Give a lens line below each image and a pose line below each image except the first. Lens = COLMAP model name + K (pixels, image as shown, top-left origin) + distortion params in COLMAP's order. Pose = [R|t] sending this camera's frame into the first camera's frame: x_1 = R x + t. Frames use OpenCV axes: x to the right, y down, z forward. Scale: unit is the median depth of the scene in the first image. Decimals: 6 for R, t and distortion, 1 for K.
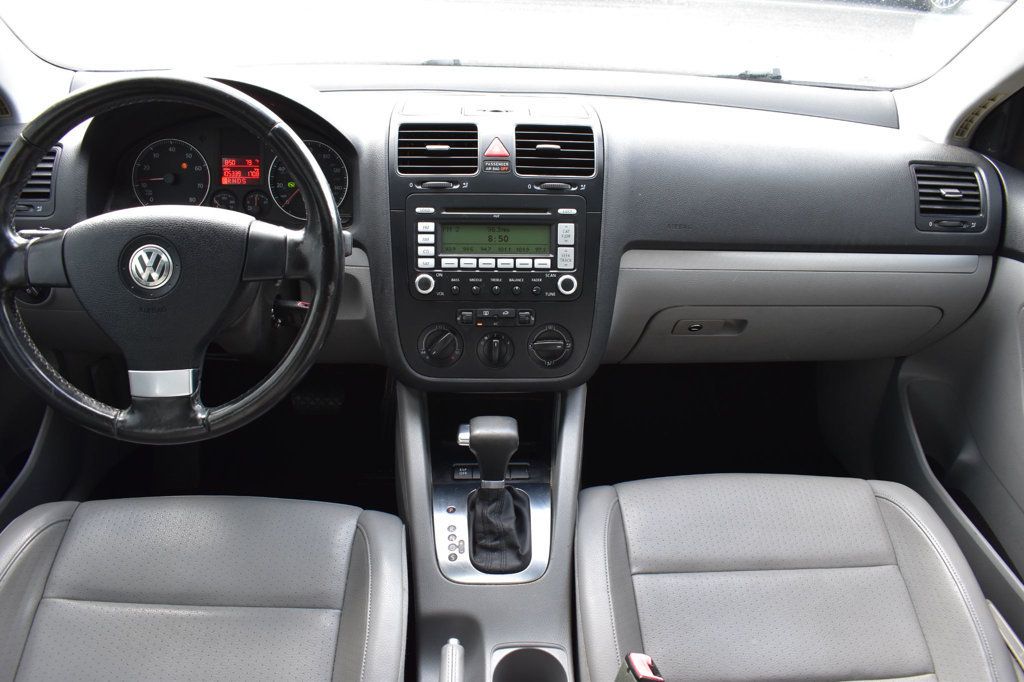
lens RADIAL K [[798.6, 0, 512.0], [0, 798.6, 353.8], [0, 0, 1]] dist [-0.087318, 0.004080]
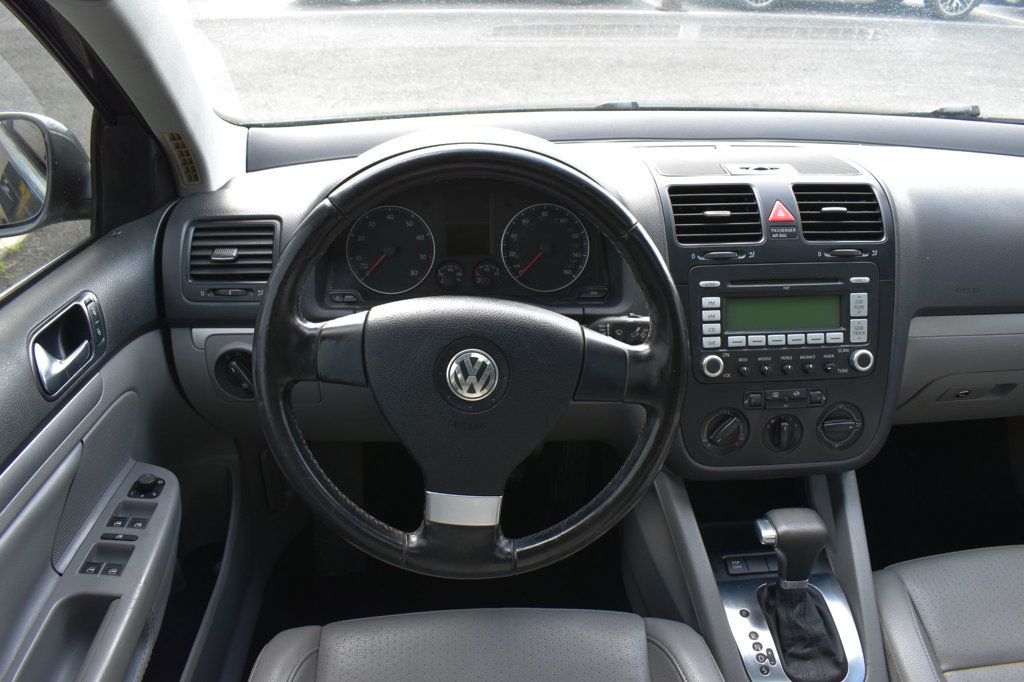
lens RADIAL K [[798.6, 0, 523.5], [0, 798.6, 358.3], [0, 0, 1]] dist [-0.087318, 0.004080]
pose [[0.999232, -0.037257, 0.012170, -0.329247], [0.037430, 0.999197, -0.014295, -0.090325], [-0.011627, 0.014739, 0.999824, 0.105718]]
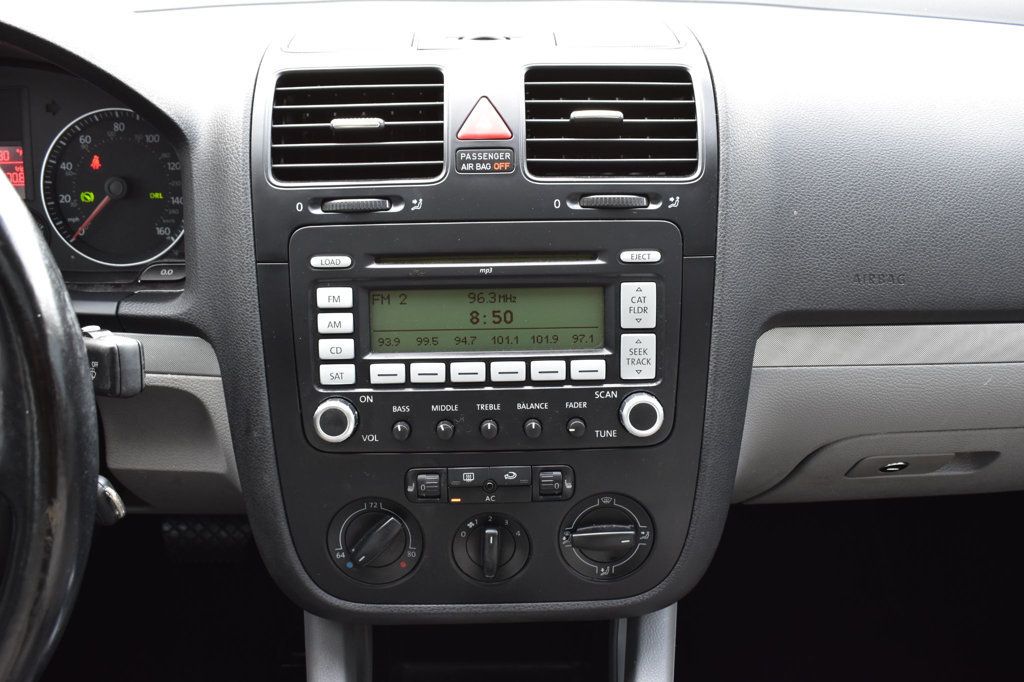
lens RADIAL K [[985.5, 0, 511.7], [0, 985.5, 358.1], [0, 0, 1]] dist [-0.079075, 0.000000]
pose [[0.999283, -0.015934, -0.034343, 0.013638], [0.016898, 0.999466, 0.027971, -0.136850], [0.033879, -0.028531, 0.999019, 0.428242]]
